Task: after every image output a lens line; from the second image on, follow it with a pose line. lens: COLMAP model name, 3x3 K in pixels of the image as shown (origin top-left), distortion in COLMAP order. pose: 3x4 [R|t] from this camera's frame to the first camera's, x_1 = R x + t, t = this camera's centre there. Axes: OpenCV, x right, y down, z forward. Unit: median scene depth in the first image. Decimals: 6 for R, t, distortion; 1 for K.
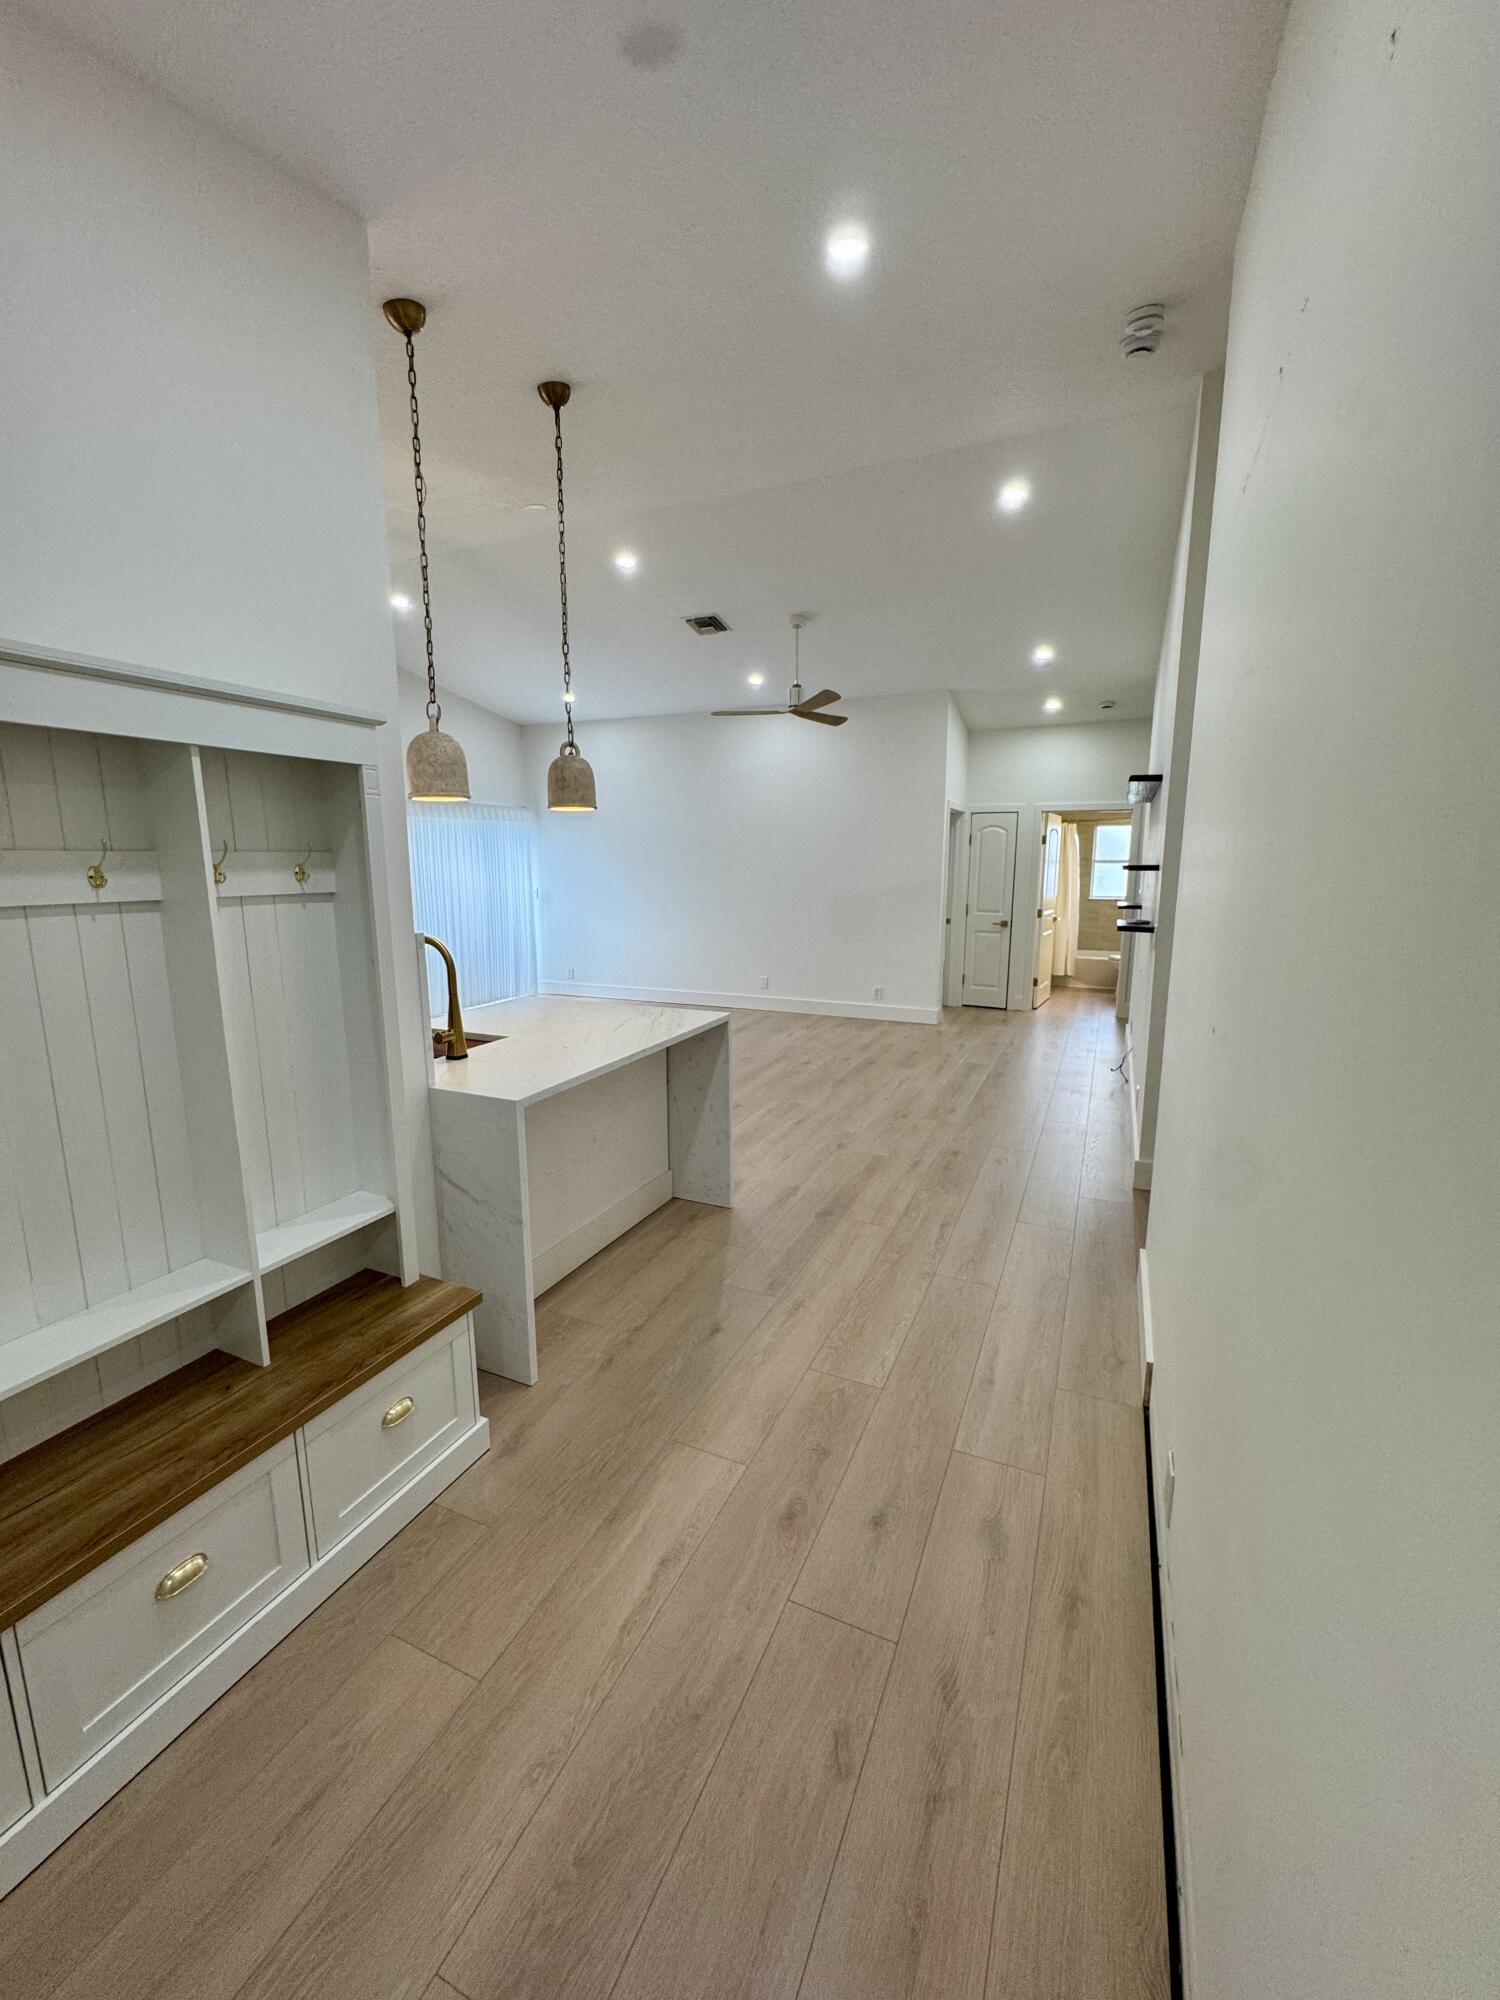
lens RADIAL K [[801.8, 0, 753.9], [0, 801.8, 1001.6], [0, 0, 1]] dist [-0.005534, 0.001509]
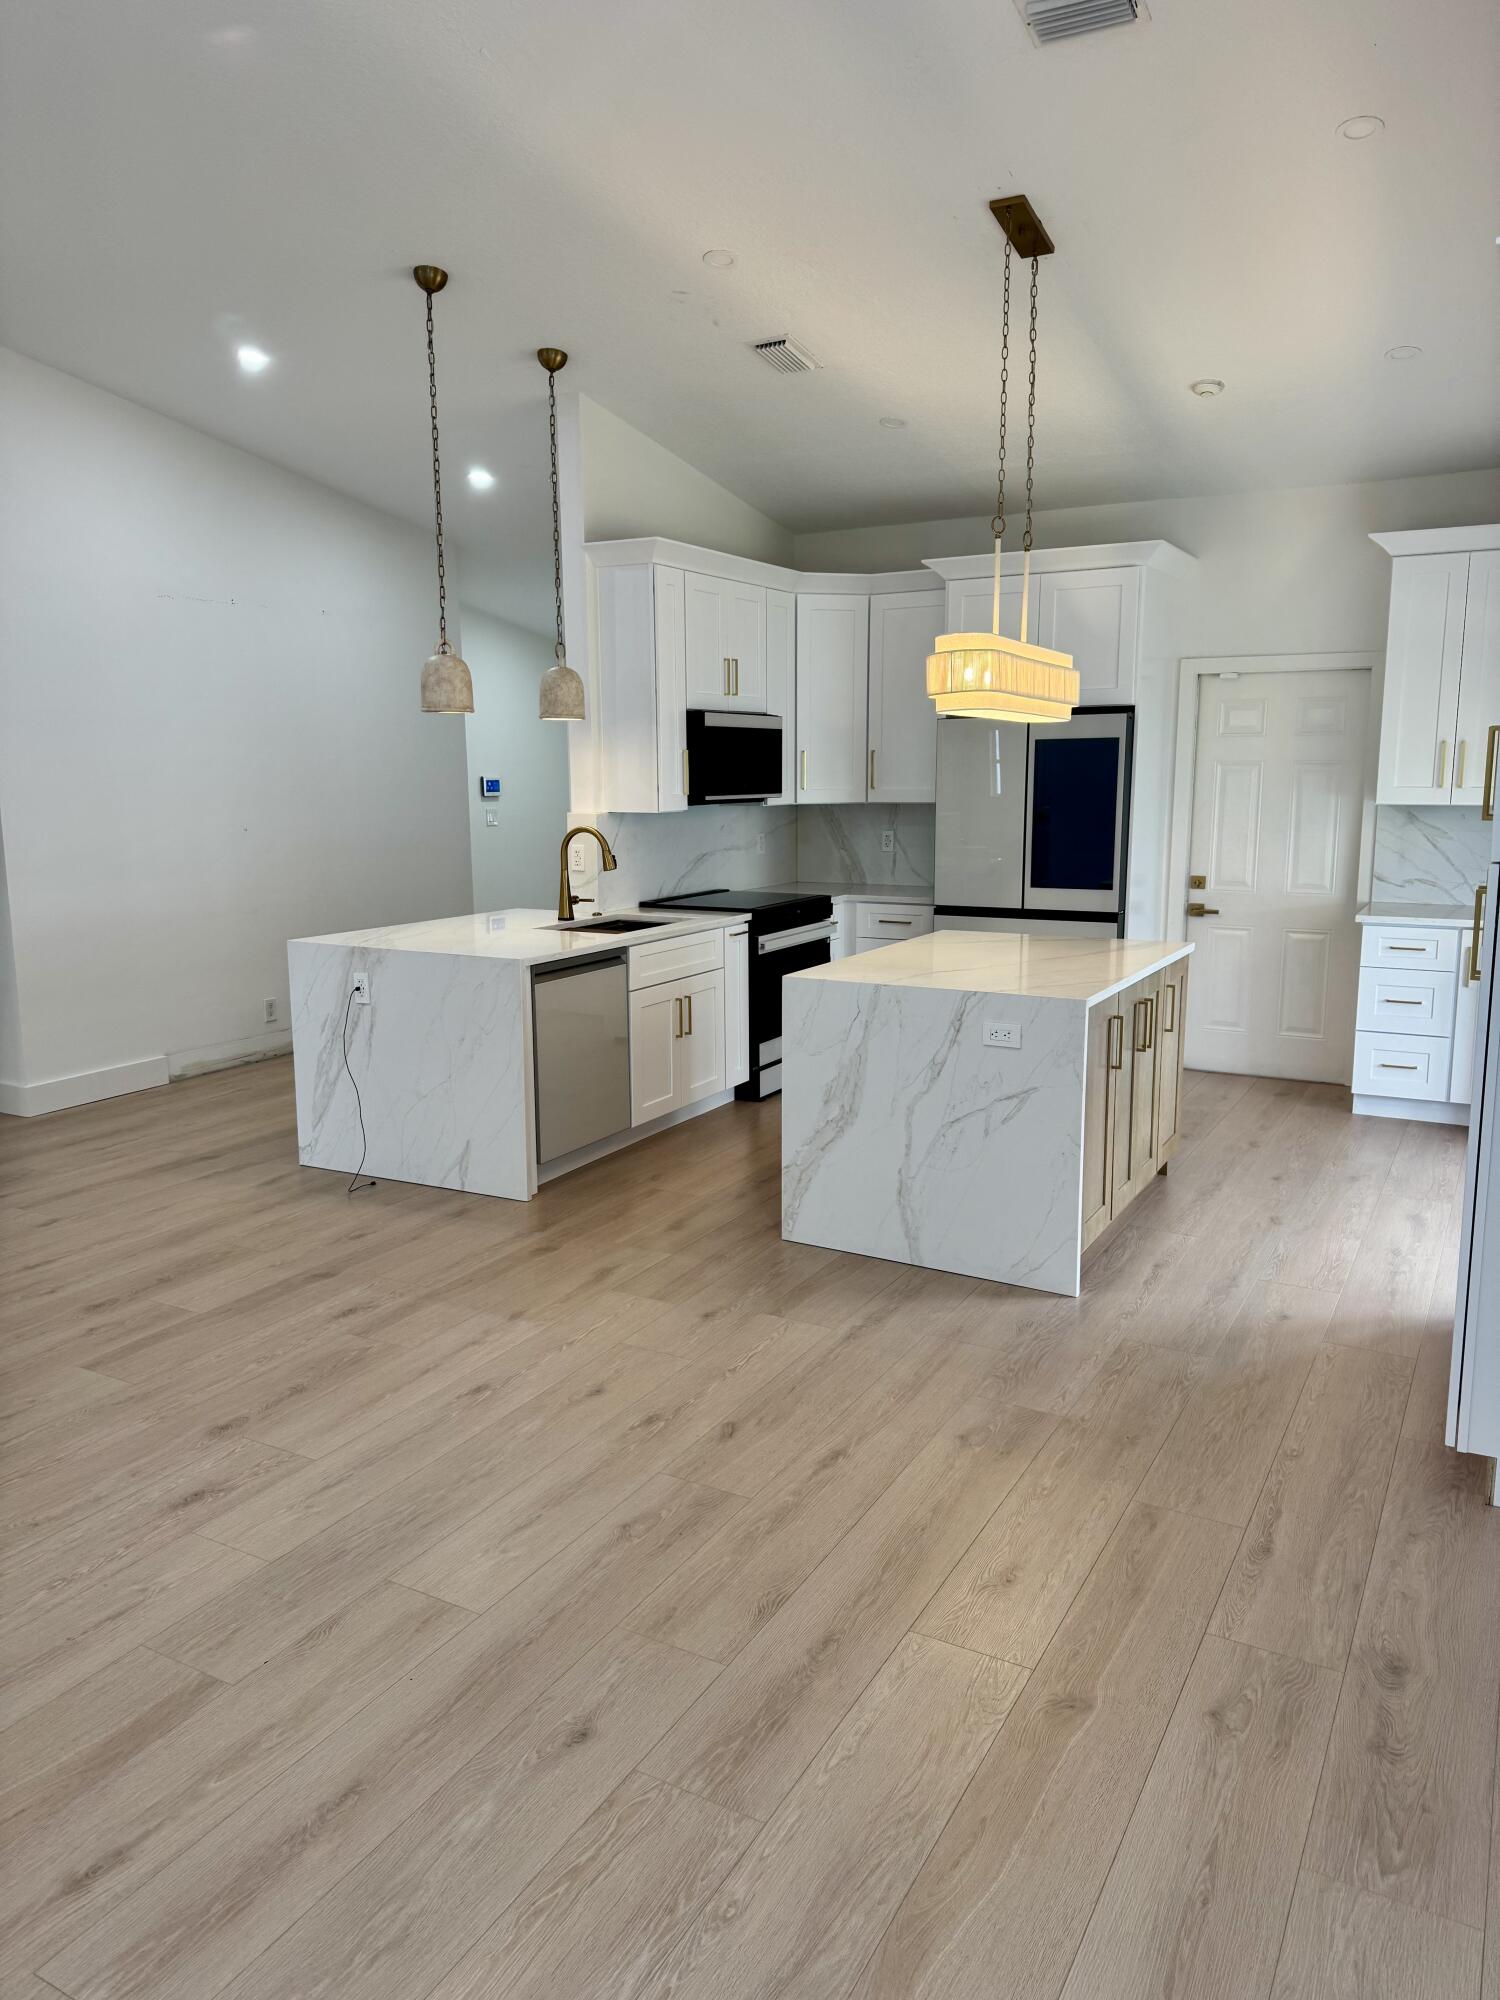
lens RADIAL K [[1401.6, 0, 748.0], [0, 1401.6, 1000.4], [0, 0, 1]] dist [0.087714, -0.112301]
pose [[-0.996041, -0.008465, 0.088497, -0.459285], [0.021967, 0.941155, 0.337261, -0.299135], [-0.086144, 0.337870, -0.937242, 1.666984]]
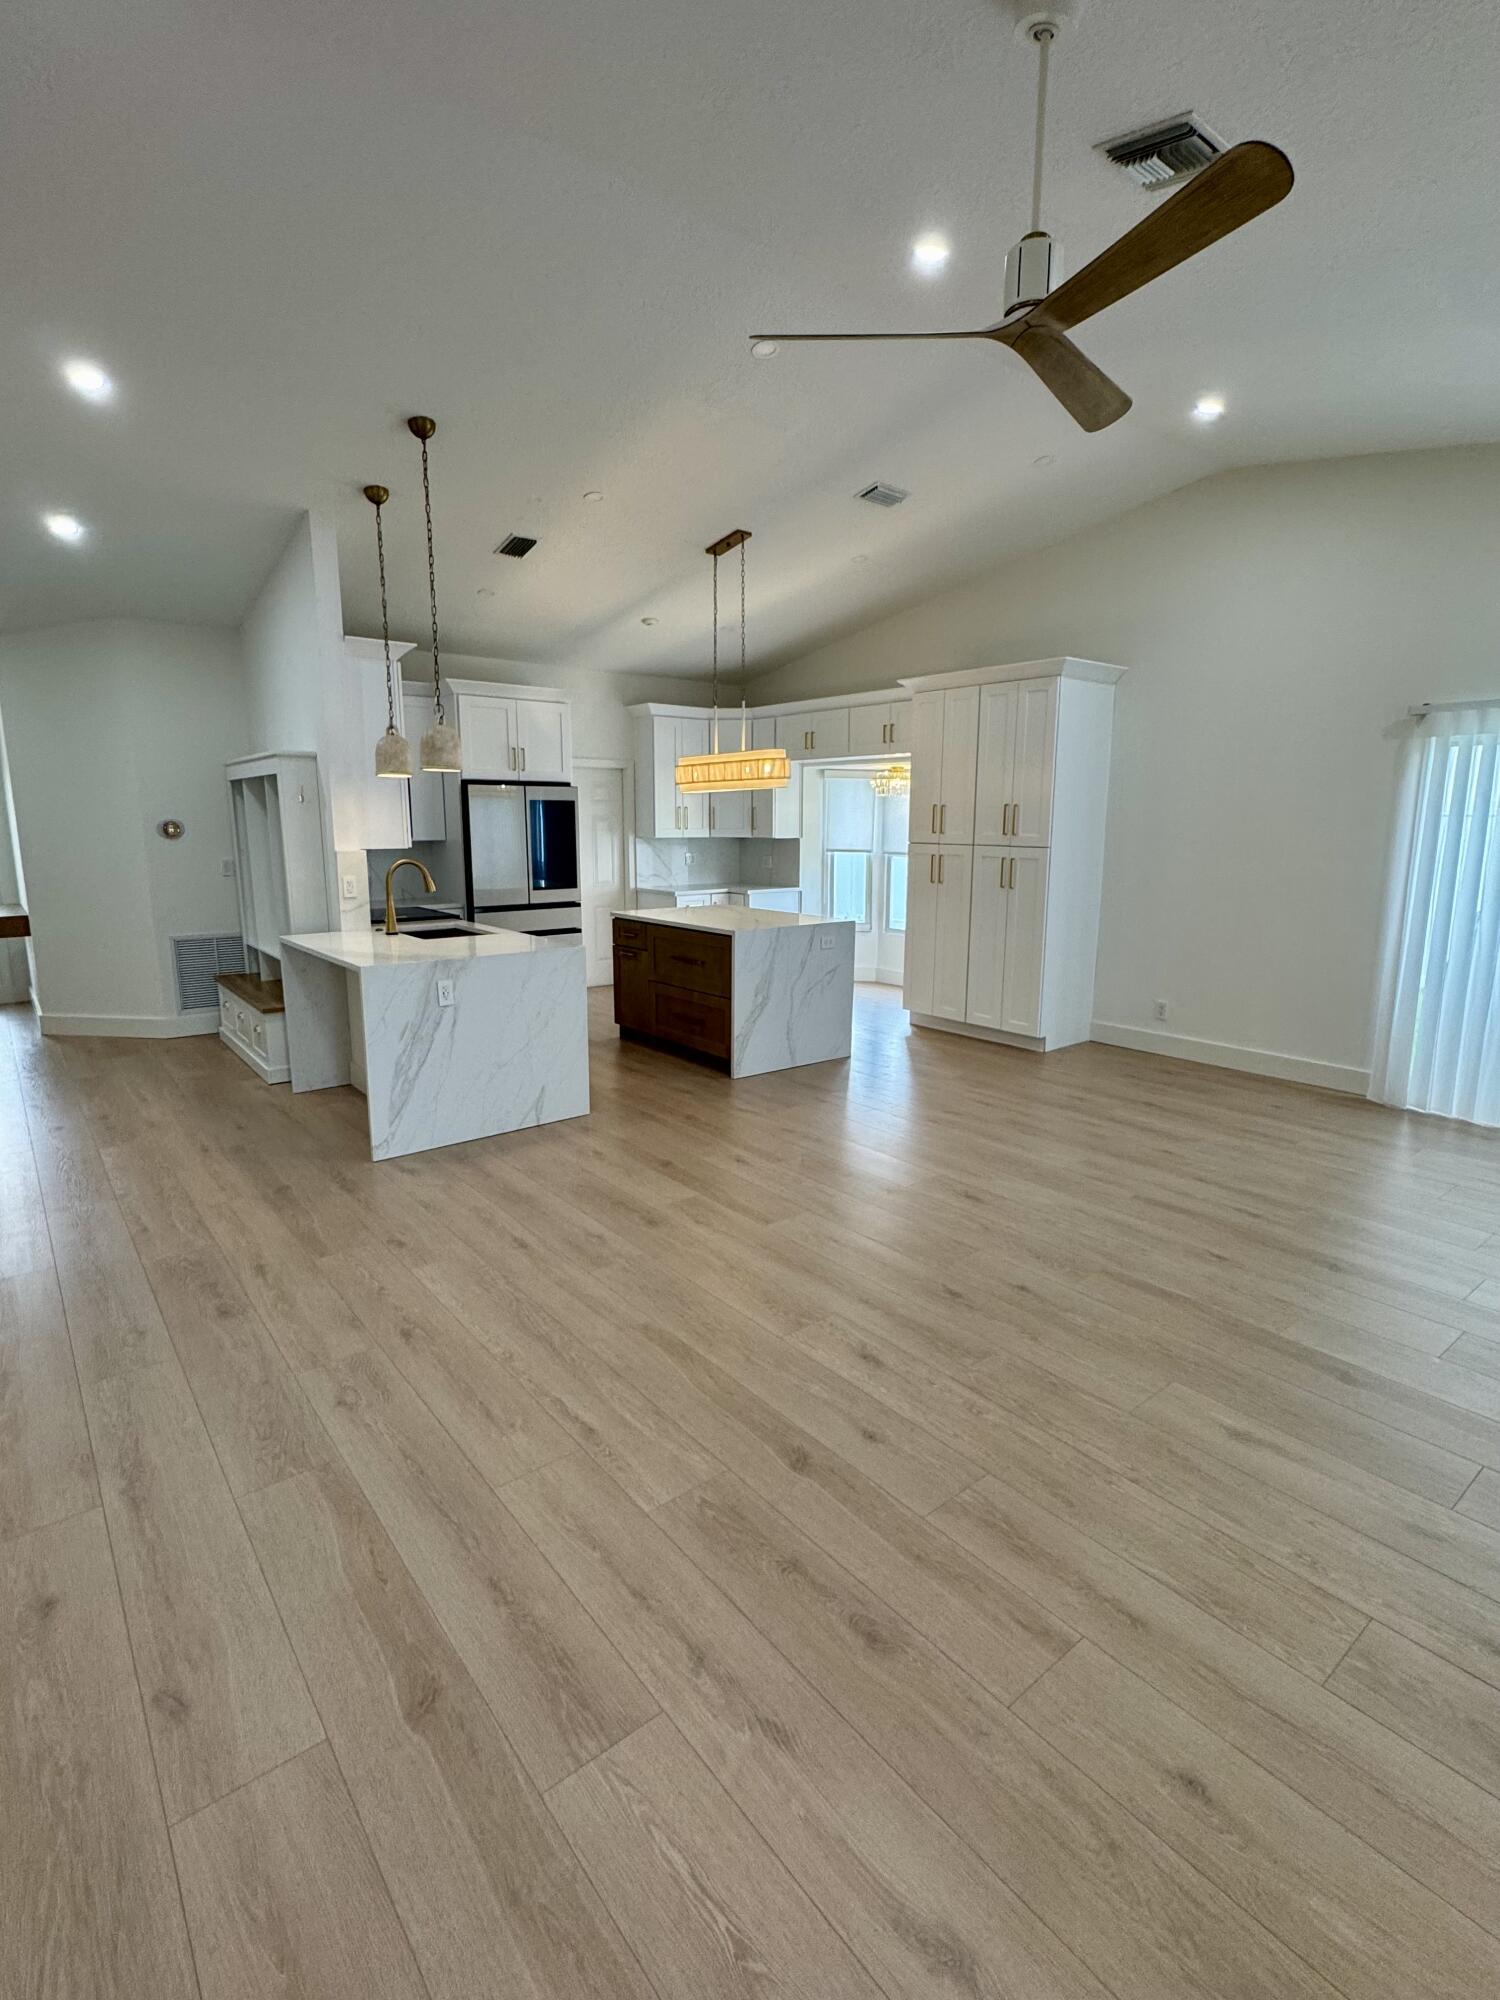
lens RADIAL K [[961.3, 0, 755.4], [0, 961.3, 999.0], [0, 0, 1]] dist [-0.001435, 0.001621]
pose [[-0.453168, 0.164954, -0.876030, 0.549685], [-0.160092, 0.951692, 0.262016, -0.232005], [0.876932, 0.258983, -0.404869, 1.317342]]
